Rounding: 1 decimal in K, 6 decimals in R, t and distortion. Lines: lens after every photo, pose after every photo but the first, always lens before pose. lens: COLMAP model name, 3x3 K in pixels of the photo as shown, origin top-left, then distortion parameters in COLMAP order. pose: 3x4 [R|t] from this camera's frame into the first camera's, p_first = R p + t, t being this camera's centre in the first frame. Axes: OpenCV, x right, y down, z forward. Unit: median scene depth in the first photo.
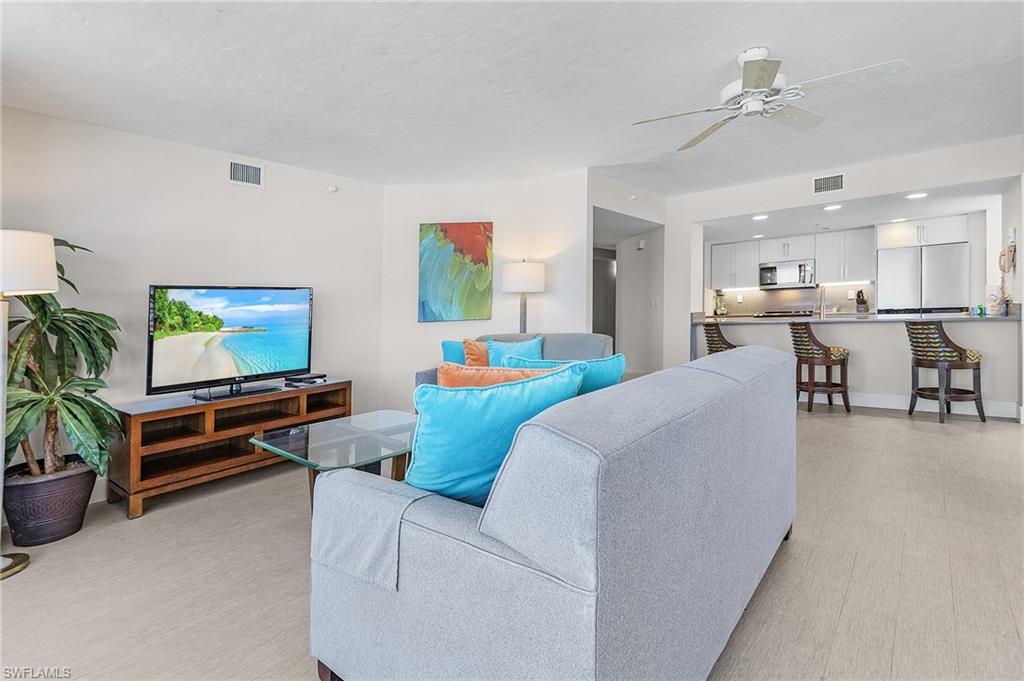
lens RADIAL K [[478.0, 0, 512.0], [0, 478.0, 340.5], [0, 0, 1]] dist [-0.019213, 0.000540]
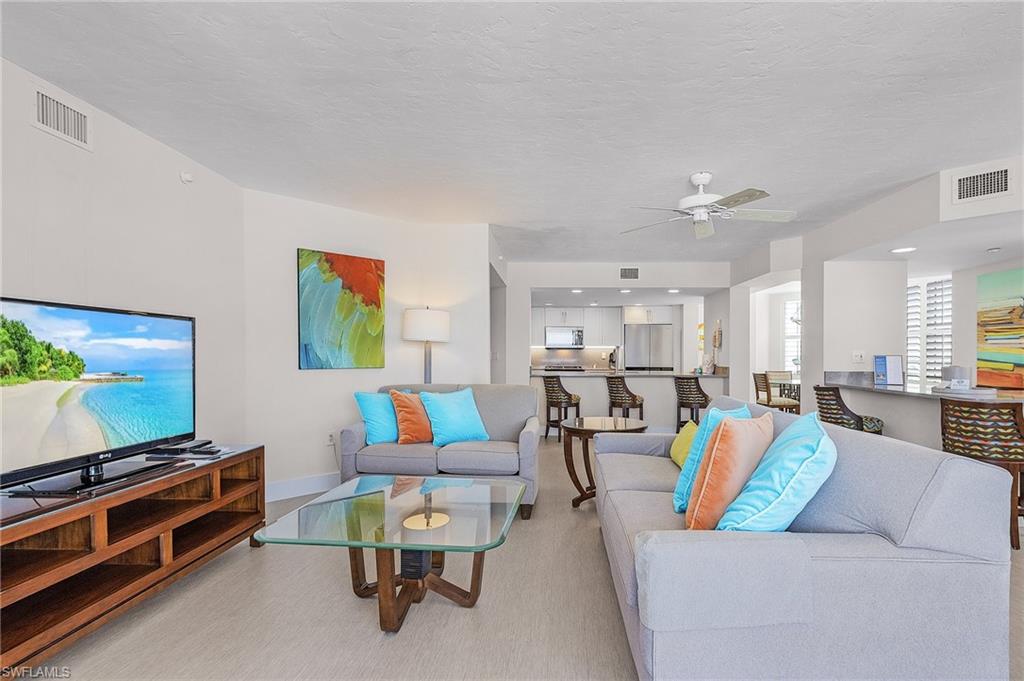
lens RADIAL K [[452.7, 0, 511.8], [0, 452.7, 404.9], [0, 0, 1]] dist [0.000855, 0.000840]
pose [[0.795087, -0.024094, 0.606016, -0.402912], [0.003891, 0.999393, 0.034629, -0.003281], [-0.606483, -0.025175, 0.794698, 0.172909]]
